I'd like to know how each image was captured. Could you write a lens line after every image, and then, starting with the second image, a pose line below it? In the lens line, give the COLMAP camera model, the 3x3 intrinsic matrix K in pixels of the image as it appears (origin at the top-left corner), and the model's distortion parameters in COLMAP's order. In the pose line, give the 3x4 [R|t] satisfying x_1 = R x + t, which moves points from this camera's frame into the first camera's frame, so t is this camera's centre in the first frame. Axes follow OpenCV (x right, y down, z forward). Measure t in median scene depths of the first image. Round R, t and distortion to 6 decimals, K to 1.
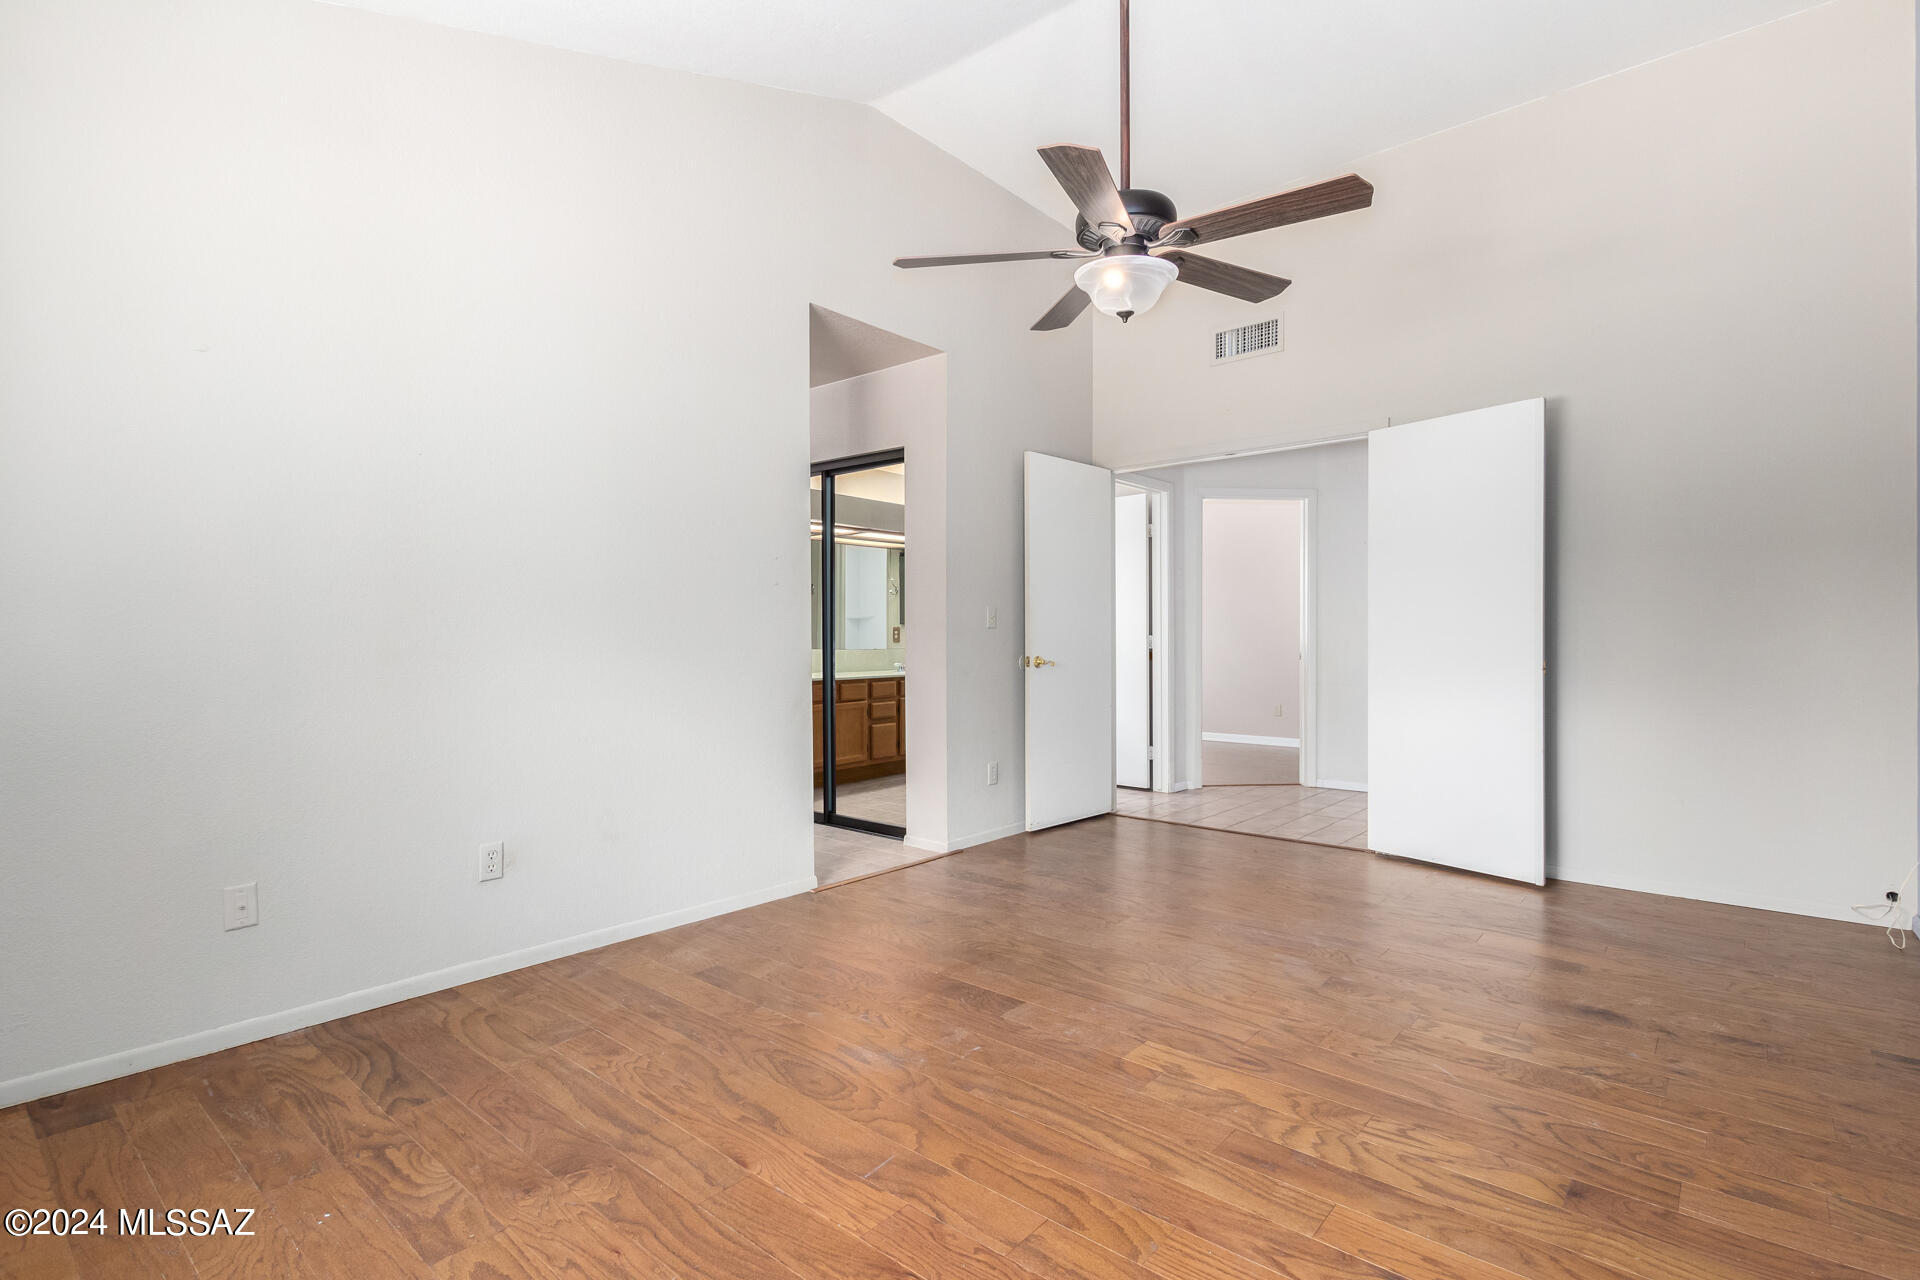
lens RADIAL K [[907.3, 0, 979.3], [0, 907.3, 638.1], [0, 0, 1]] dist [0.008899, 0.000593]
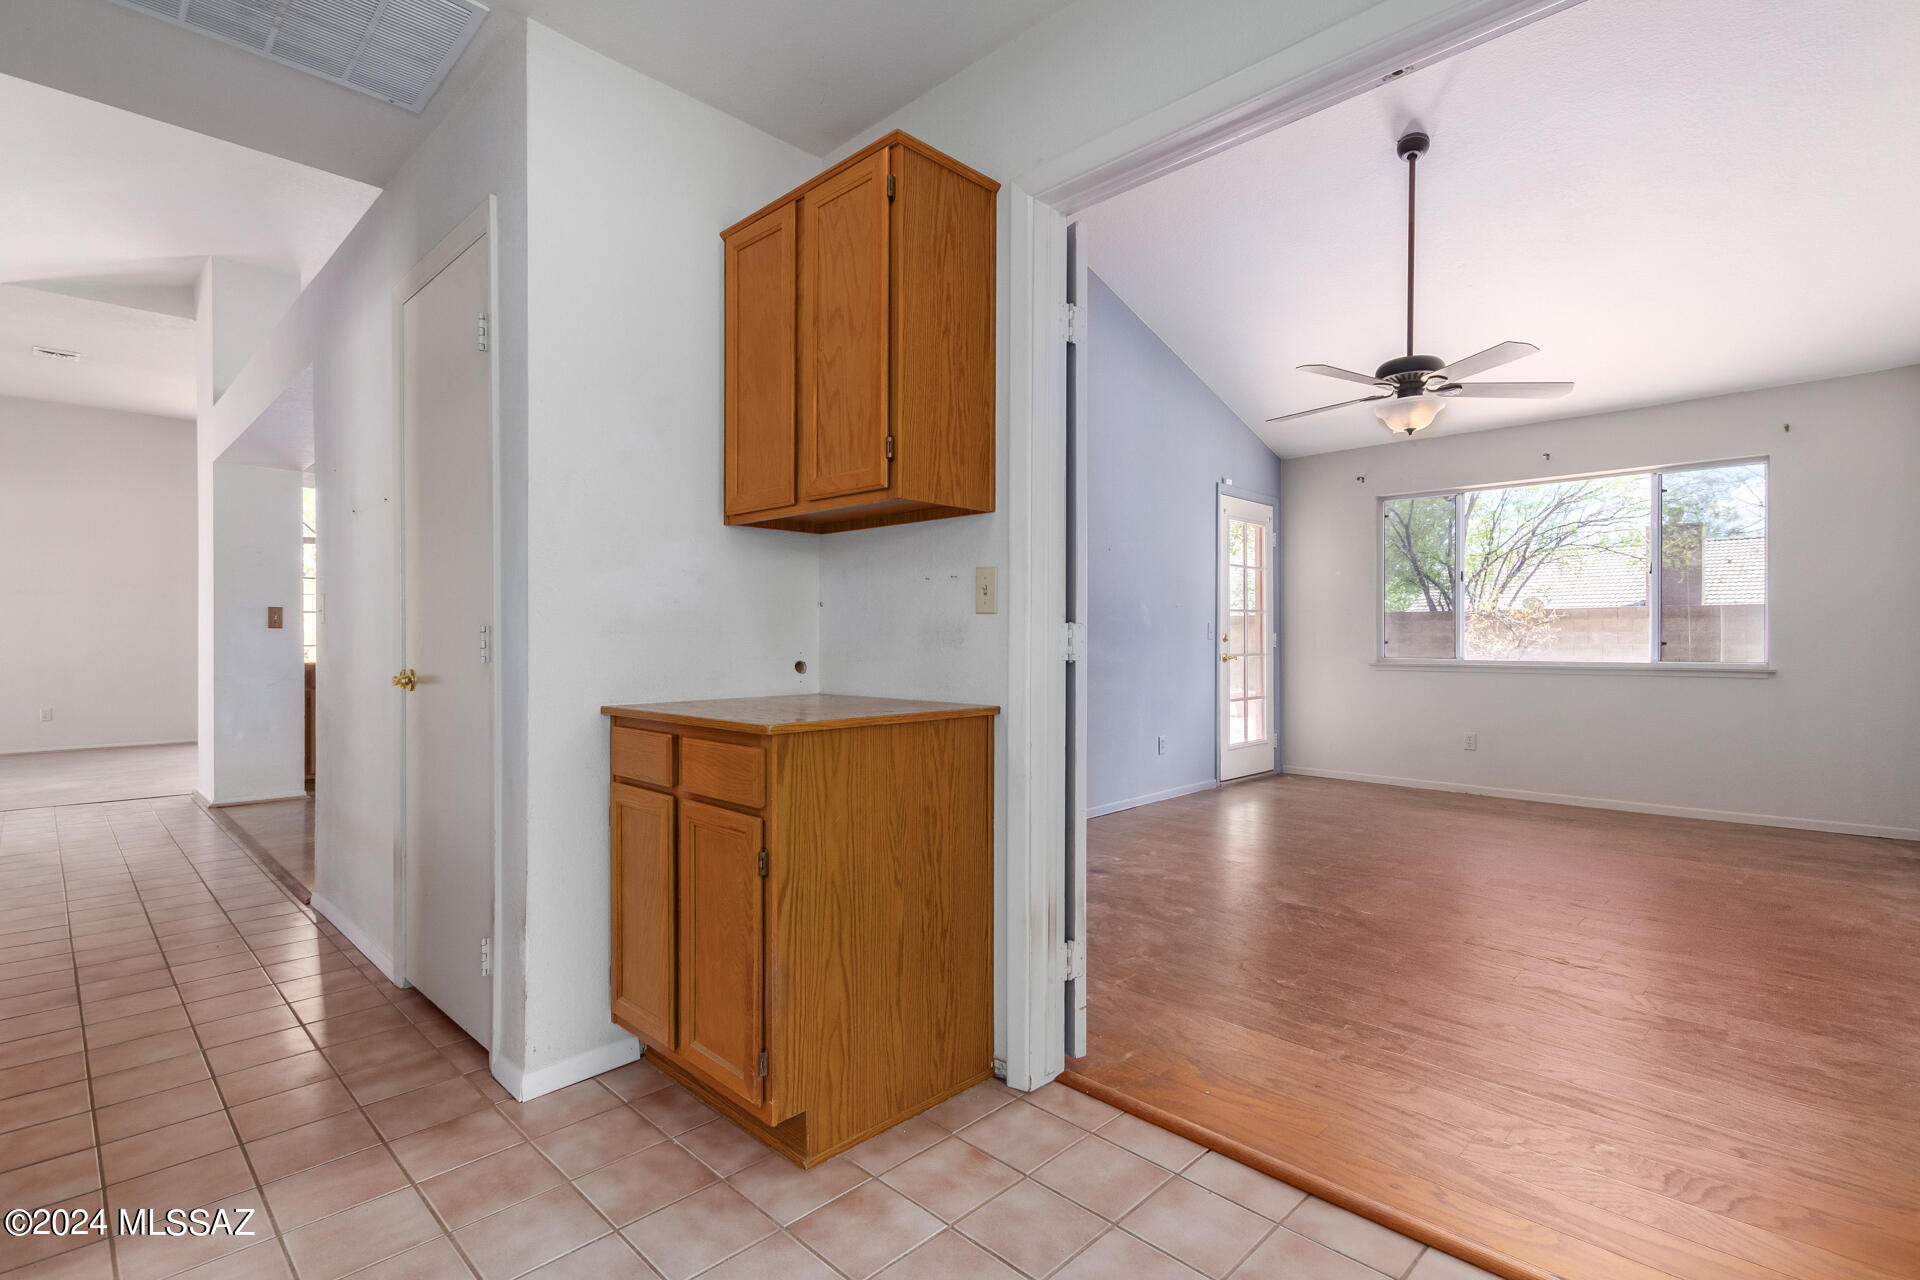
lens RADIAL K [[907.3, 0, 971.8], [0, 907.3, 643.2], [0, 0, 1]] dist [0.008899, 0.000593]
pose [[-0.996594, 0.002241, 0.082440, 0.829134], [0.002418, 0.999995, 0.002041, 0.006451], [-0.082435, 0.002233, -0.996594, 2.790591]]
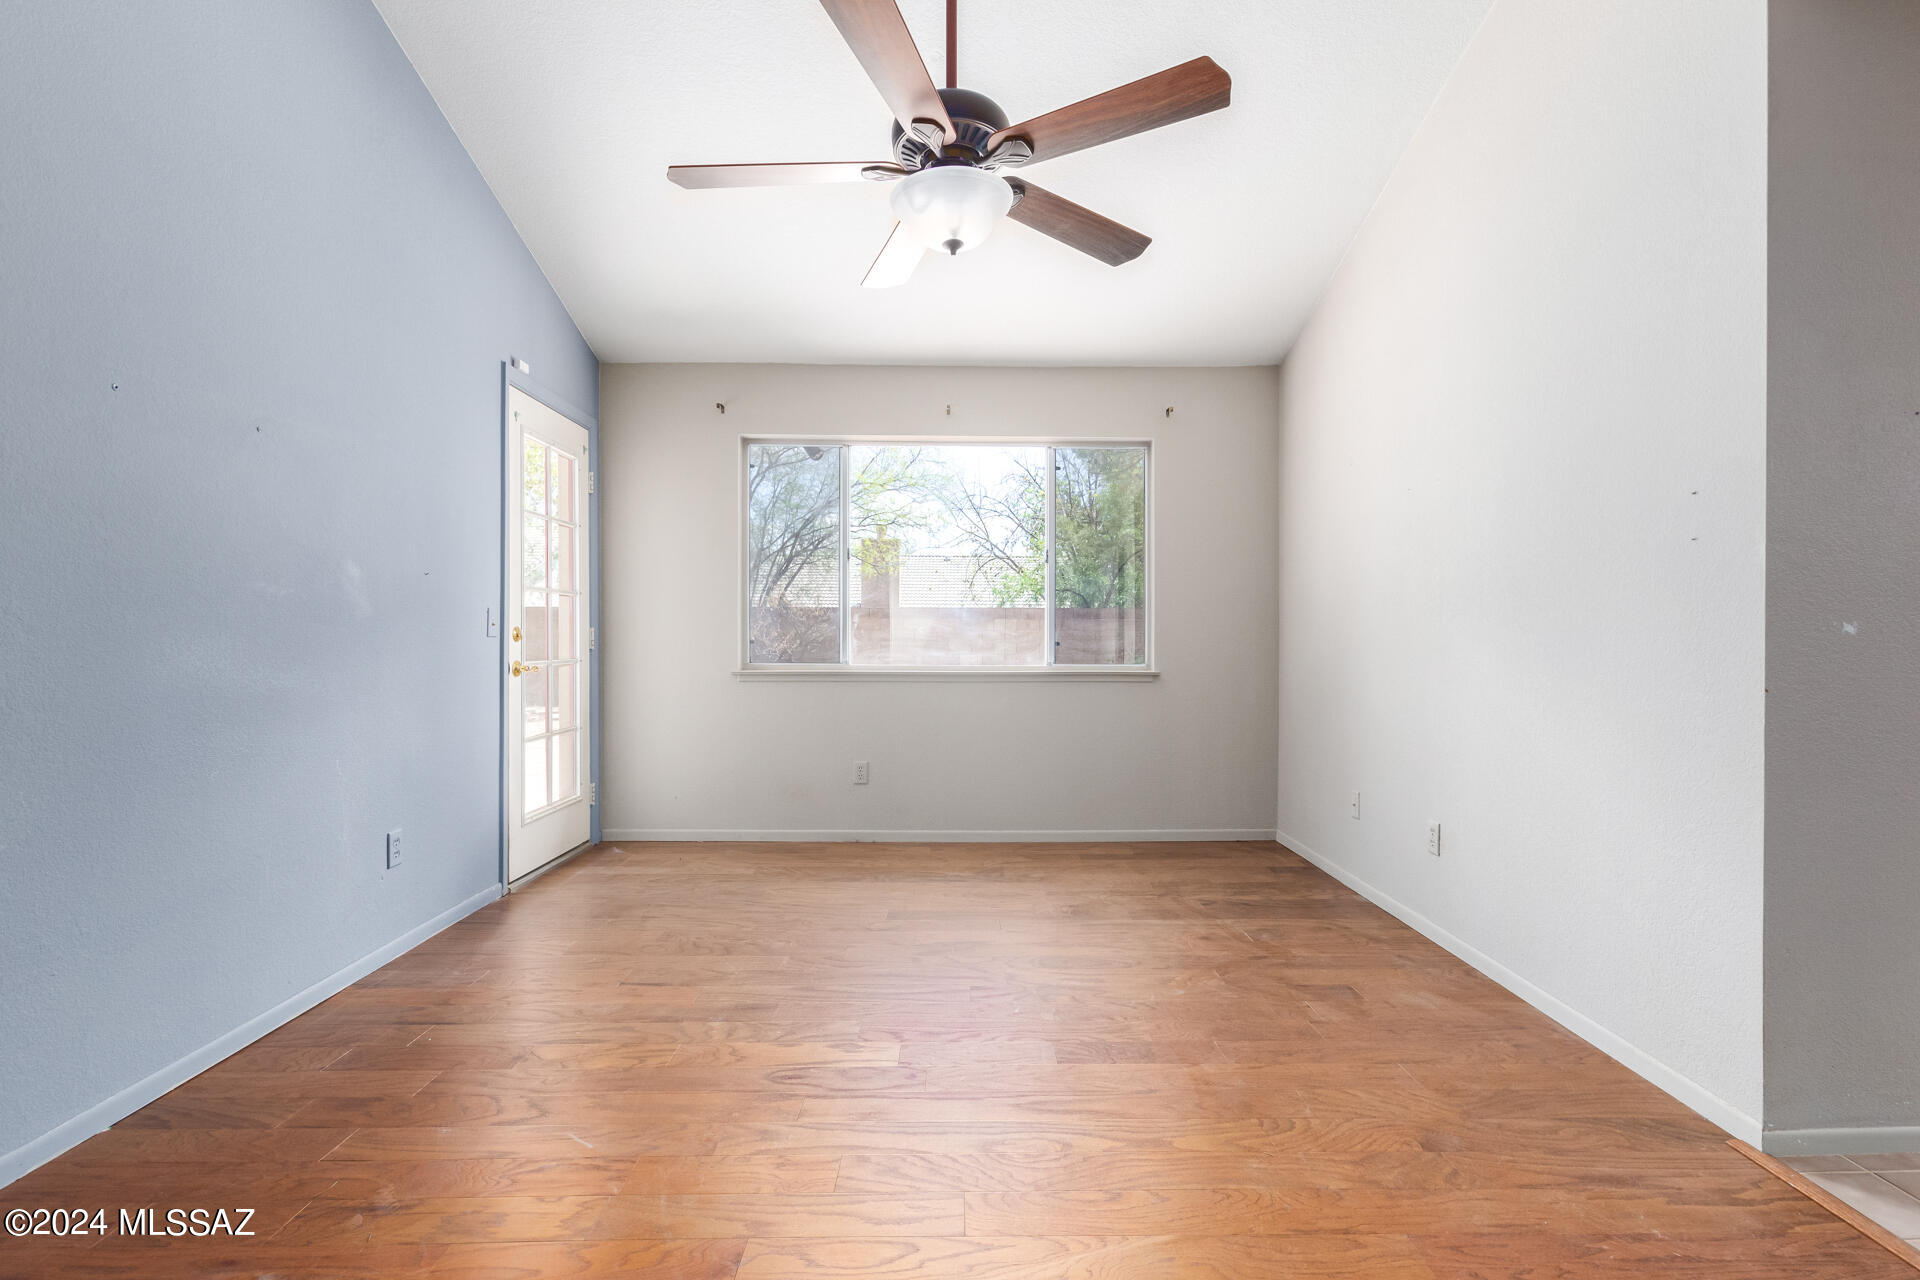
lens RADIAL K [[907.3, 0, 968.5], [0, 907.3, 642.6], [0, 0, 1]] dist [0.008899, 0.000593]
pose [[-0.759482, 0.002530, -0.650524, 0.732587], [-0.001353, 0.999984, 0.005468, 0.002842], [0.650527, 0.005033, -0.759466, 1.746300]]
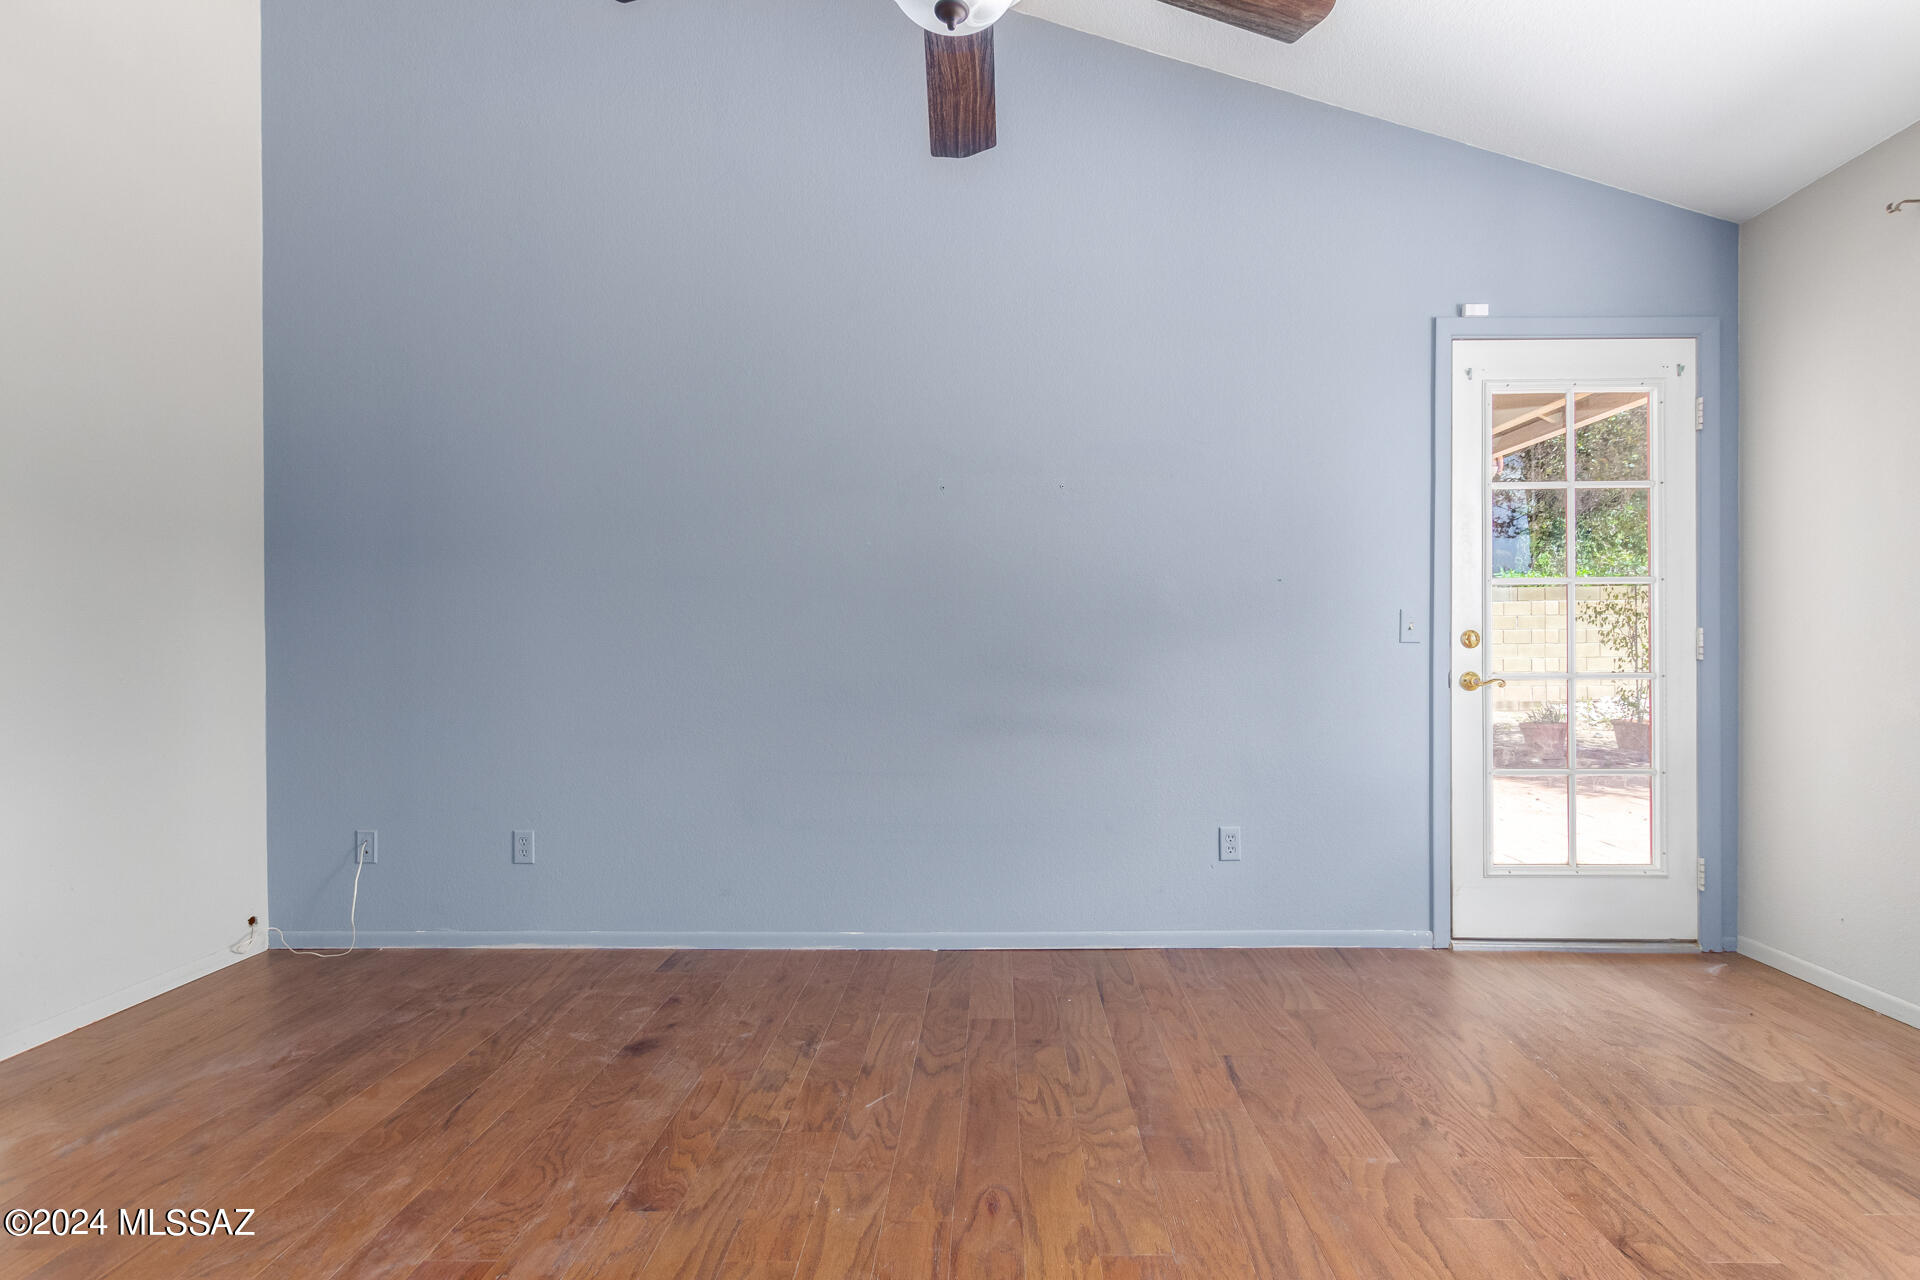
lens RADIAL K [[907.3, 0, 979.5], [0, 907.3, 644.2], [0, 0, 1]] dist [0.008899, 0.000593]
pose [[-0.623219, 0.003451, 0.782040, -0.269662], [0.003122, 0.999993, -0.001925, 0.005847], [-0.782041, 0.001242, -0.623226, 1.394254]]
